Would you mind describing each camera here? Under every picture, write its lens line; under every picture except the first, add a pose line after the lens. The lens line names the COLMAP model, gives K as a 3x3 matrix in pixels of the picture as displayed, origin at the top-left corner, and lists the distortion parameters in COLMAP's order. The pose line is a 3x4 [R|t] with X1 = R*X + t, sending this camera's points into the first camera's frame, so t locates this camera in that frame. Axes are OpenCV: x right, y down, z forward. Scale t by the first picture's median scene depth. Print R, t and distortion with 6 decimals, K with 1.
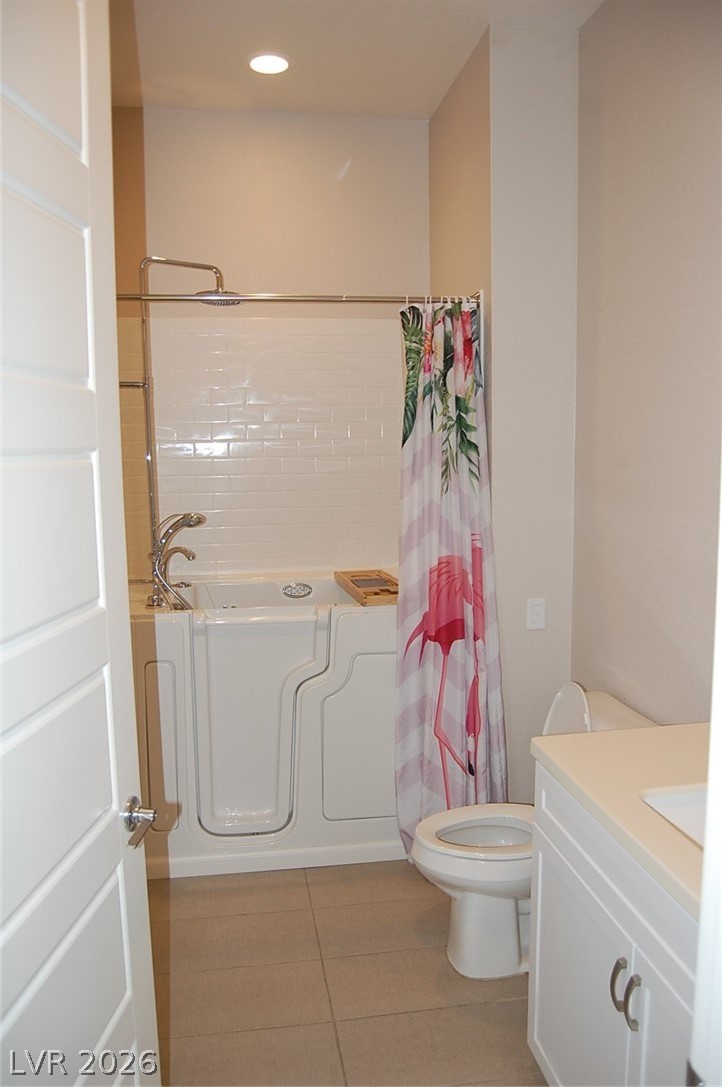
lens RADIAL K [[851.7, 0, 363.4], [0, 851.7, 542.9], [0, 0, 1]] dist [-0.101948, 0.040581]
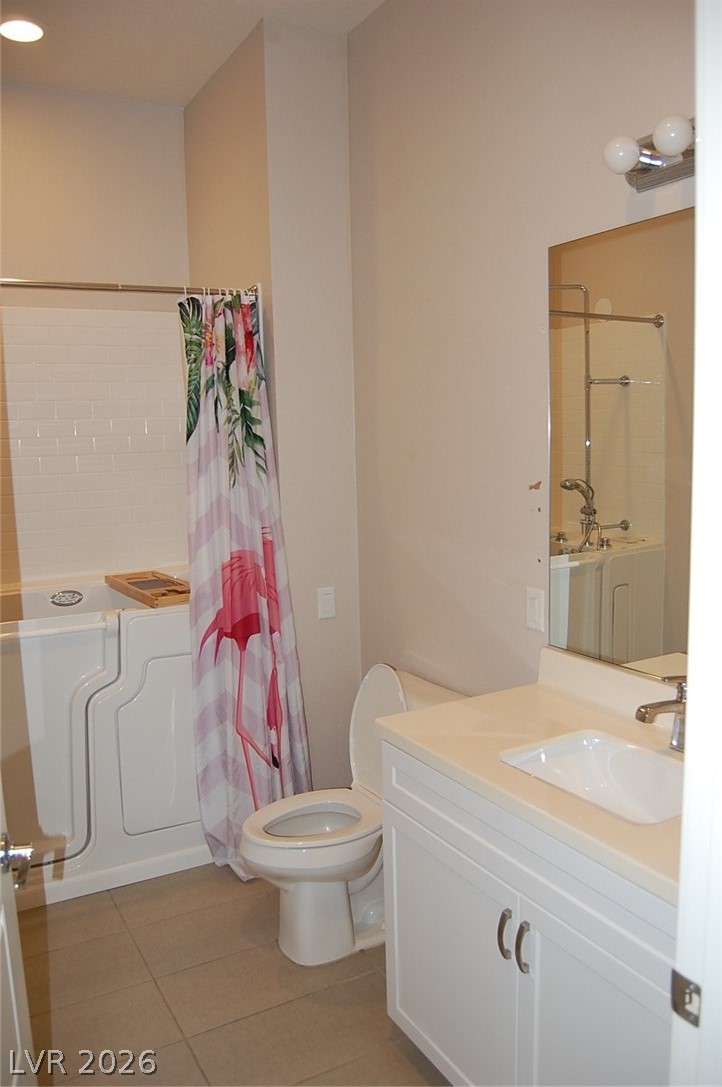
lens RADIAL K [[851.7, 0, 360.3], [0, 851.7, 543.6], [0, 0, 1]] dist [-0.101948, 0.040581]
pose [[0.939313, -0.055516, 0.338539, -0.103223], [0.054627, 0.998433, 0.012163, 0.002720], [-0.338684, 0.007069, 0.940874, 0.020996]]
